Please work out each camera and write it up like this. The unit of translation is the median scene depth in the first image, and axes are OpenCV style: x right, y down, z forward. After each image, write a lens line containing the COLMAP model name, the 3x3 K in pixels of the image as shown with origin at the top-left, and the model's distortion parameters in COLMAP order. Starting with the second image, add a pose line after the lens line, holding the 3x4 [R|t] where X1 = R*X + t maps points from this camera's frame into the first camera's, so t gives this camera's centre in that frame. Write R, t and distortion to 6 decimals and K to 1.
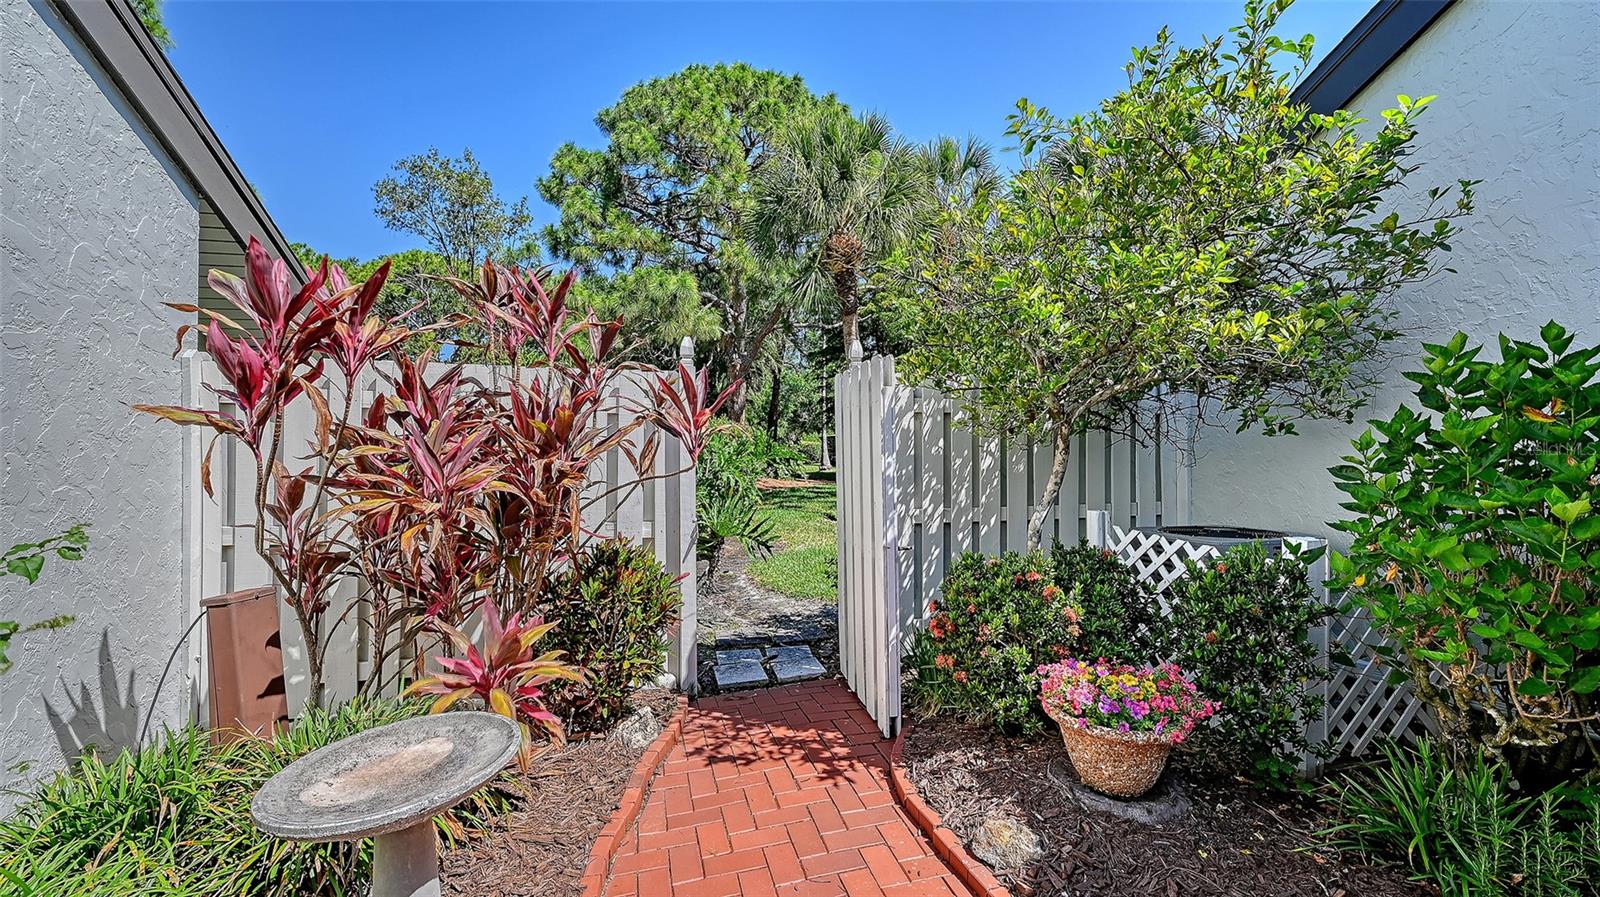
lens RADIAL K [[647.2, 0, 806.9], [0, 647.2, 448.5], [0, 0, 1]] dist [-0.000200, 0.000132]
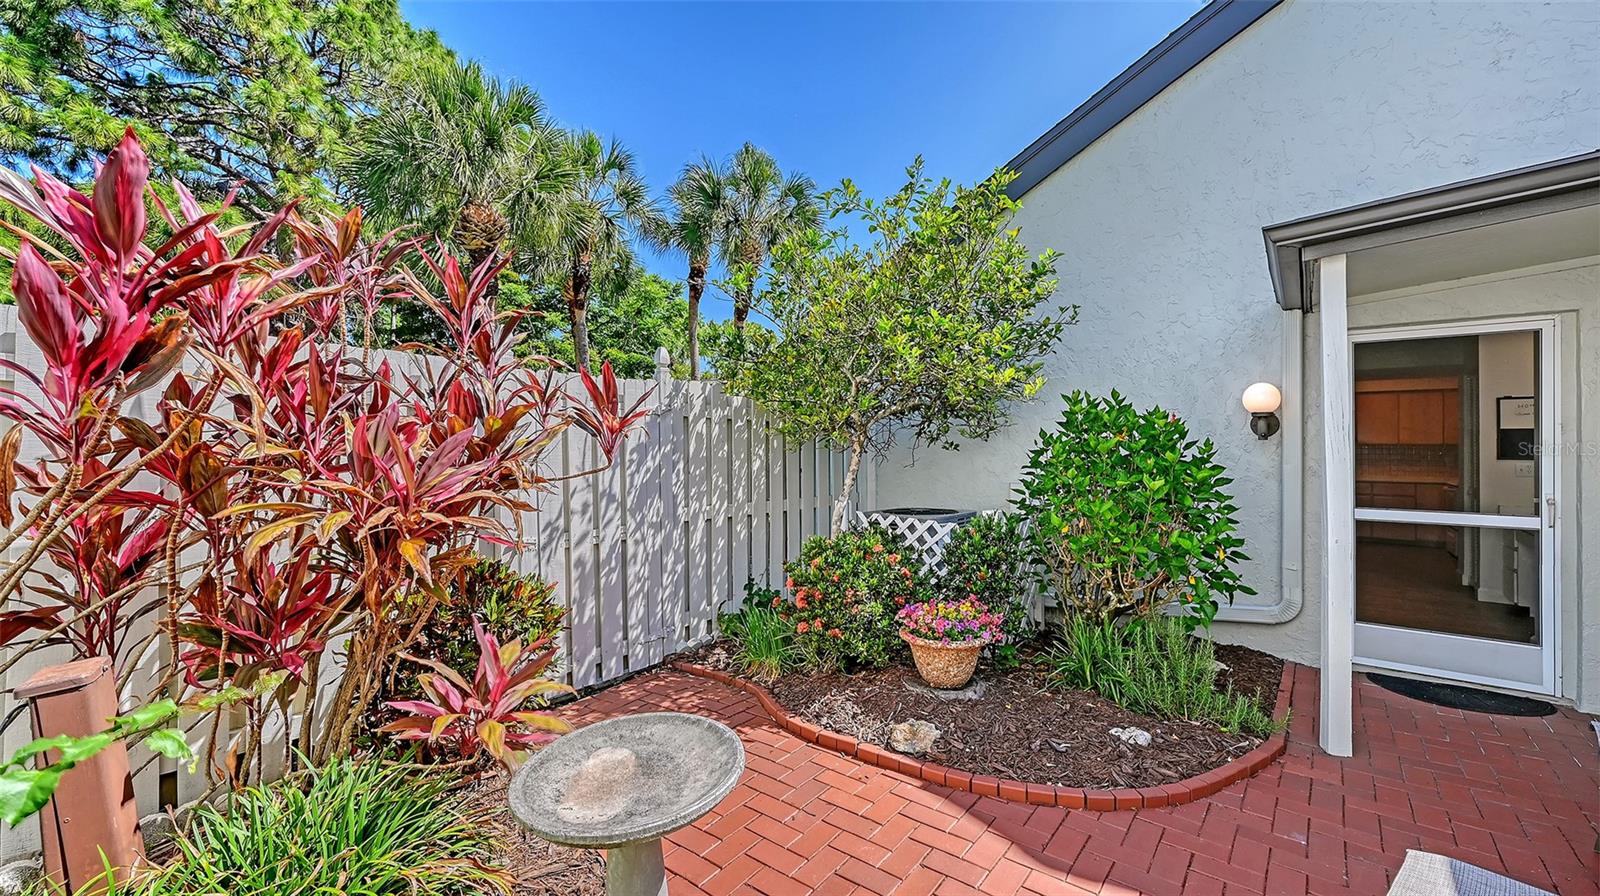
lens RADIAL K [[665.3, 0, 800.0], [0, 665.3, 448.0], [0, 0, 1]] dist [0.002008, 0.000218]
pose [[0.783663, 0.006080, 0.621156, -0.413256], [-0.008950, 0.999959, 0.001505, -0.007553], [-0.621121, -0.006739, 0.783686, 0.013999]]
